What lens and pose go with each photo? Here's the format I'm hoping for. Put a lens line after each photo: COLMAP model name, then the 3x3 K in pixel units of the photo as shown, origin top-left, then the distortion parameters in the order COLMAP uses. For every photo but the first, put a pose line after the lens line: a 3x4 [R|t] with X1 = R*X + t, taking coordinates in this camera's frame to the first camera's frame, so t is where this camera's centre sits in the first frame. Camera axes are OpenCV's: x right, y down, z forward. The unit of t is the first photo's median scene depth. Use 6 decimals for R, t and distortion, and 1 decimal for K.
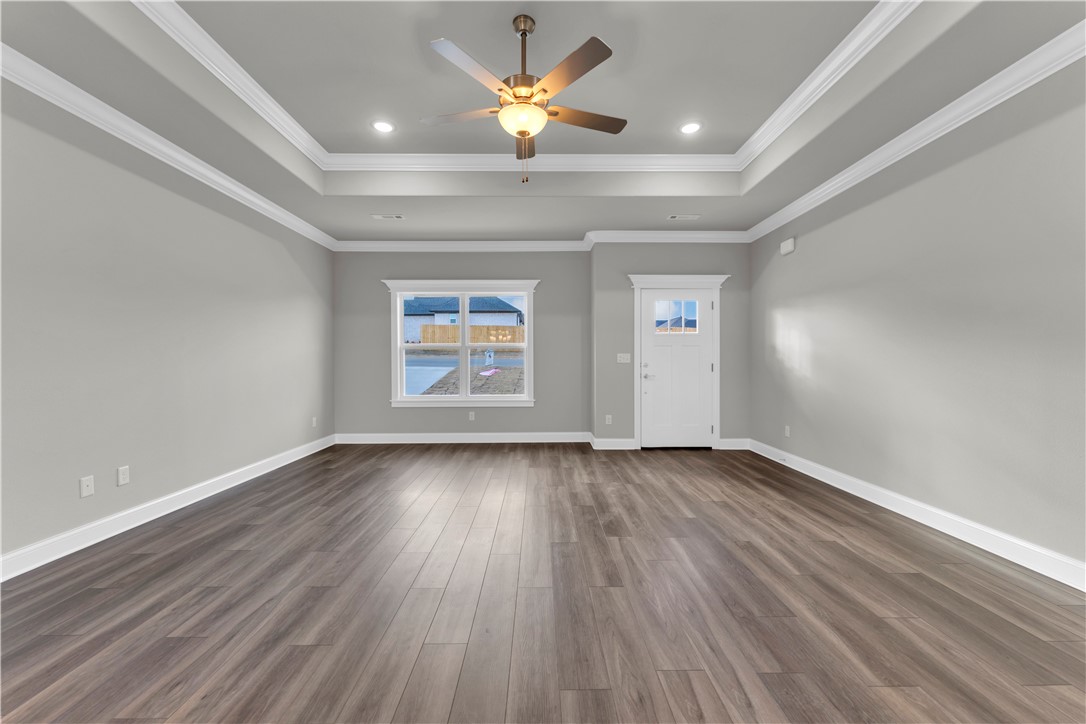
lens RADIAL K [[443.5, 0, 538.3], [0, 443.5, 360.6], [0, 0, 1]] dist [0.003929, -0.000064]
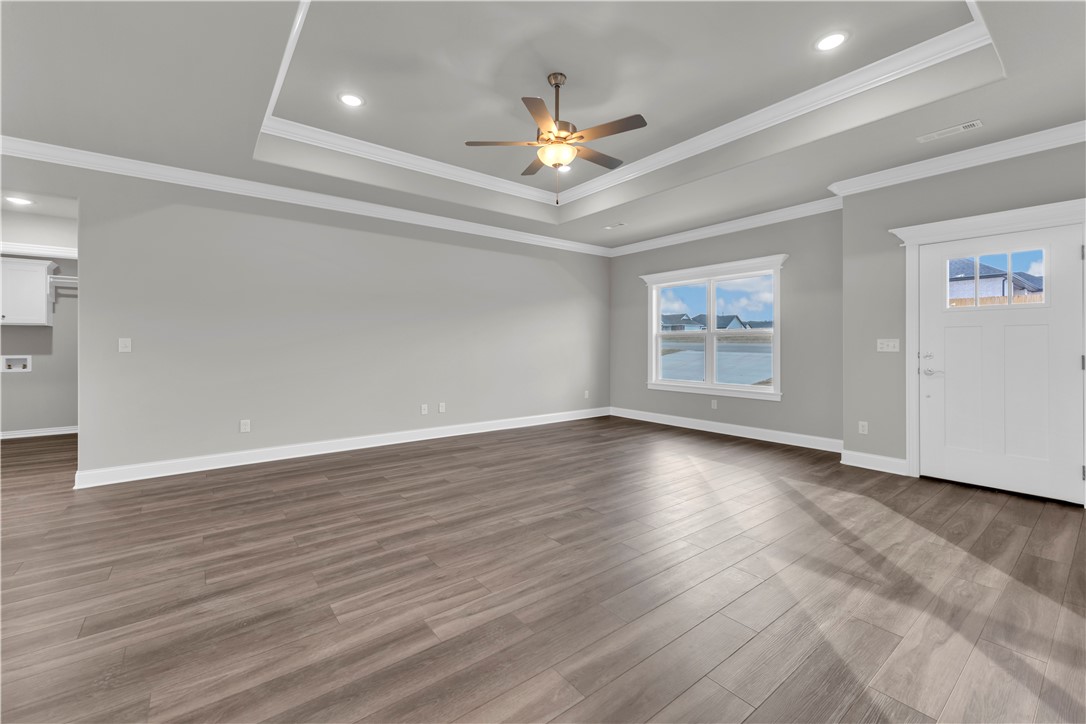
lens RADIAL K [[443.5, 0, 523.8], [0, 443.5, 338.9], [0, 0, 1]] dist [0.003929, -0.000064]
pose [[0.593417, -0.008496, -0.804850, 0.424144], [-0.004423, 0.999895, -0.013816, -0.003594], [0.804883, 0.011759, 0.593317, 0.090771]]
